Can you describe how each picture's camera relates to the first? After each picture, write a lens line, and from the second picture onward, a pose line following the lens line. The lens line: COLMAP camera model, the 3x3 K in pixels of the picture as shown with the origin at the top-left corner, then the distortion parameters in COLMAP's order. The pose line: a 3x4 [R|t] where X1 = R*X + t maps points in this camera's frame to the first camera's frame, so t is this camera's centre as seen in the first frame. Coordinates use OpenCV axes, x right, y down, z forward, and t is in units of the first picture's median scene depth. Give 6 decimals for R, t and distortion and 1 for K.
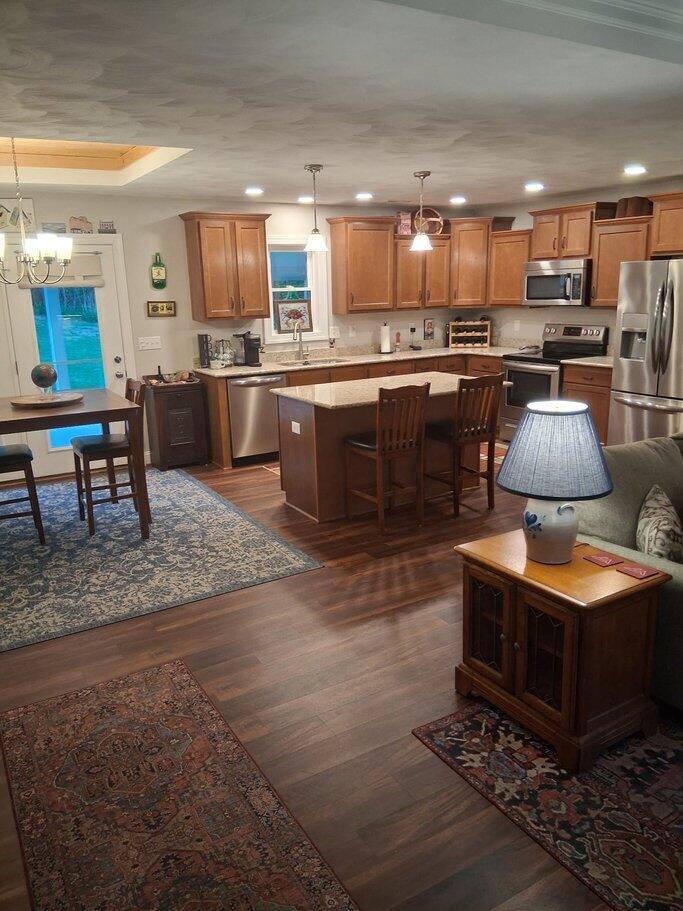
lens RADIAL K [[690.8, 0, 349.0], [0, 690.8, 463.2], [0, 0, 1]] dist [0.011310, -0.030845]
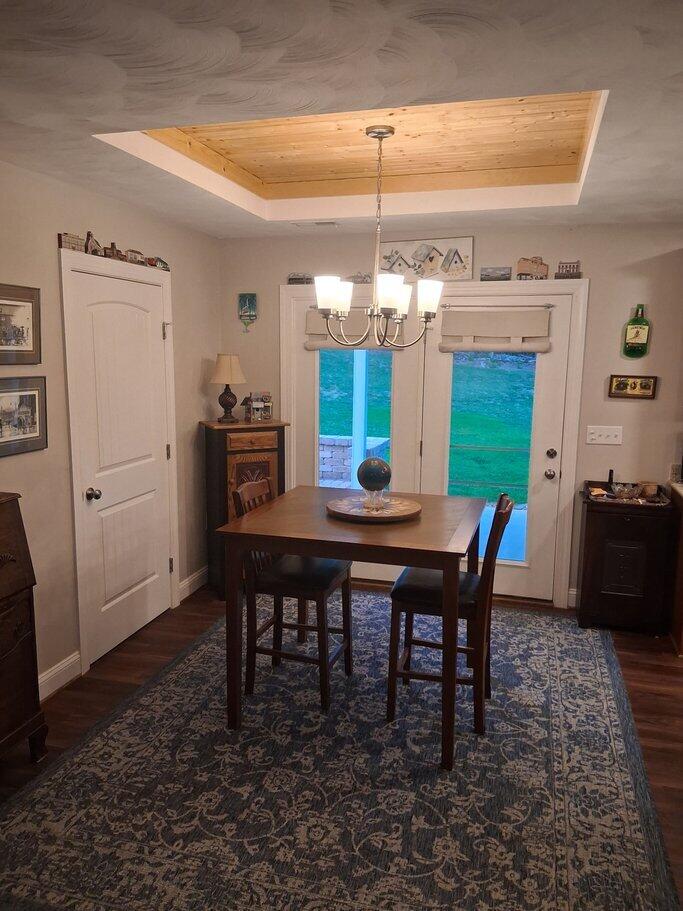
lens RADIAL K [[688.7, 0, 336.7], [0, 688.7, 450.7], [0, 0, 1]] dist [0.043018, -0.083308]
pose [[0.677247, 0.137555, -0.722783, 0.035664], [-0.208187, 0.978048, -0.008935, -0.133221], [0.705688, 0.156525, 0.691017, 0.474664]]
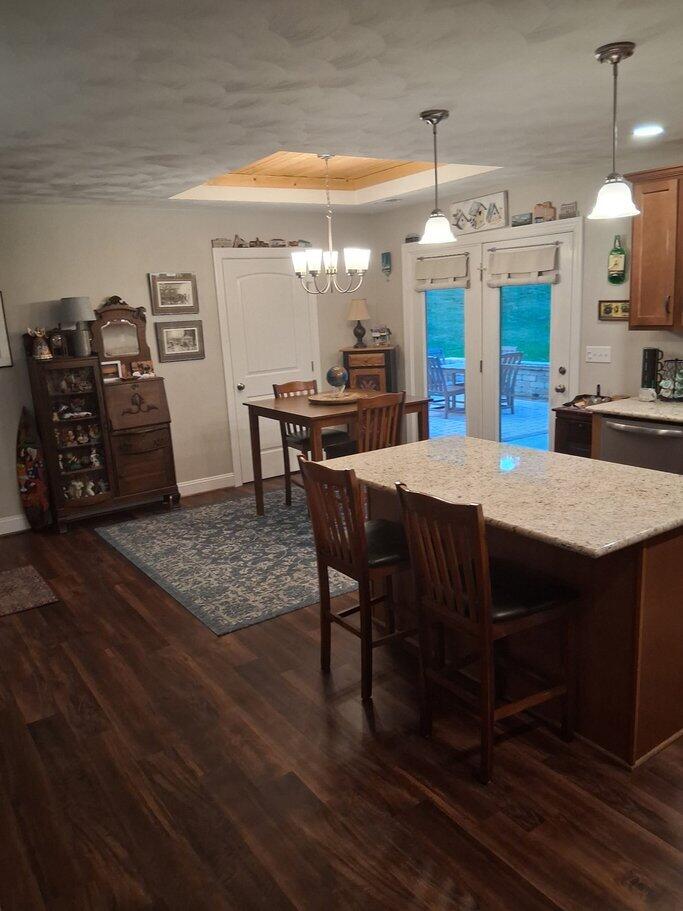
lens RADIAL K [[688.7, 0, 337.6], [0, 688.7, 464.3], [0, 0, 1]] dist [0.043018, -0.083308]
pose [[0.043959, 0.252929, -0.966486, 0.655712], [-0.196138, 0.950778, 0.239897, -0.252456], [0.979590, 0.179019, 0.091404, 0.907706]]
